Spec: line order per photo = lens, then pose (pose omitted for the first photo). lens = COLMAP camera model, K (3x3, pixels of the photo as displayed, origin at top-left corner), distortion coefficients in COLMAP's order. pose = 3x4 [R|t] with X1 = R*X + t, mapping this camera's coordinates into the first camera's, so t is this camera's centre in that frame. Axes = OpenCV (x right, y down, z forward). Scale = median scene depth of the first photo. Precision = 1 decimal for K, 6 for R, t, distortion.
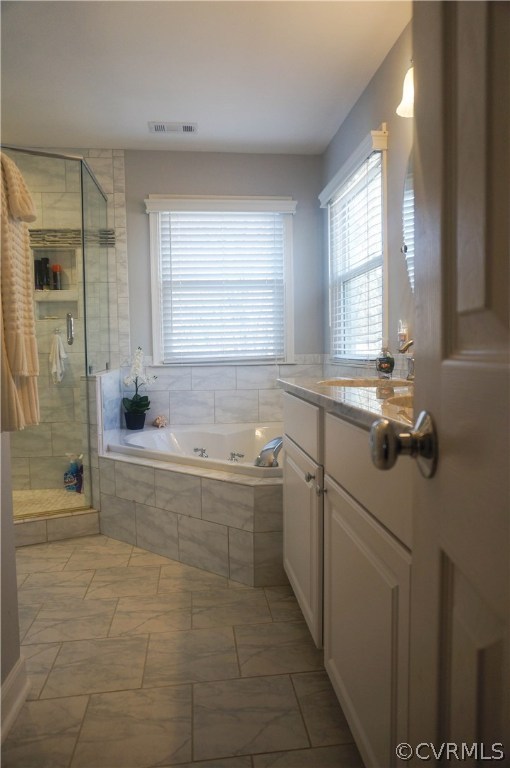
lens RADIAL K [[512.8, 0, 257.3], [0, 512.8, 382.2], [0, 0, 1]] dist [-0.023040, -0.001228]
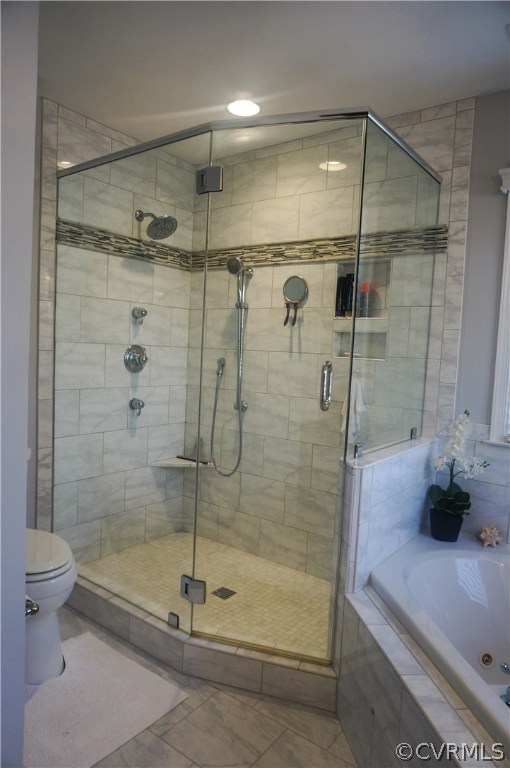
lens RADIAL K [[512.8, 0, 256.7], [0, 512.8, 383.8], [0, 0, 1]] dist [-0.023040, -0.001228]
pose [[0.722785, 0.097027, -0.684227, 0.007155], [-0.106398, 0.993914, 0.028549, -0.091676], [0.682833, 0.052166, 0.728710, 0.373794]]
